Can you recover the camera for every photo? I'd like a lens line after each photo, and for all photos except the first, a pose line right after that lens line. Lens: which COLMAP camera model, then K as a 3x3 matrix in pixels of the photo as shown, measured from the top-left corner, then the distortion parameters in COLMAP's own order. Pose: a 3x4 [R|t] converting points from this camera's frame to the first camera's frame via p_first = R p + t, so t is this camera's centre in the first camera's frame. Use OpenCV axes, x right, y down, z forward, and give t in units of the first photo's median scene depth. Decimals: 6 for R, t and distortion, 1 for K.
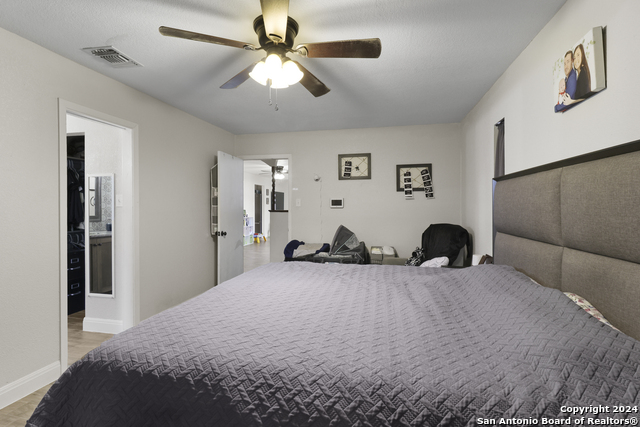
lens RADIAL K [[298.2, 0, 319.2], [0, 298.2, 206.4], [0, 0, 1]] dist [-0.000268, -0.000980]
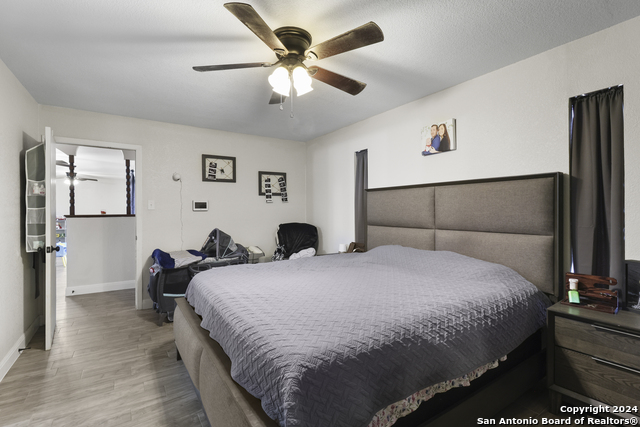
lens RADIAL K [[298.2, 0, 316.7], [0, 298.2, 212.3], [0, 0, 1]] dist [-0.000268, -0.000980]
pose [[0.693540, -0.008107, 0.720373, -0.391572], [0.003846, 0.999964, 0.007550, 0.004556], [-0.720408, -0.002466, 0.693546, 0.089819]]
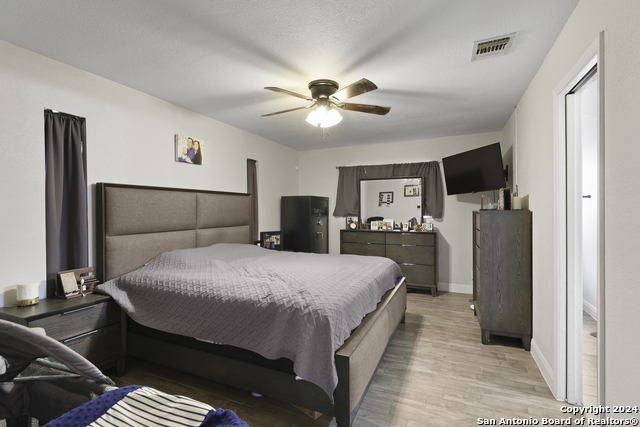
lens RADIAL K [[298.2, 0, 319.6], [0, 298.2, 214.1], [0, 0, 1]] dist [-0.000268, -0.000980]
pose [[-0.978530, -0.003510, 0.206072, -0.193760], [-0.000437, 0.999888, 0.014955, -0.003308], [-0.206102, 0.014544, -0.978422, 1.110814]]
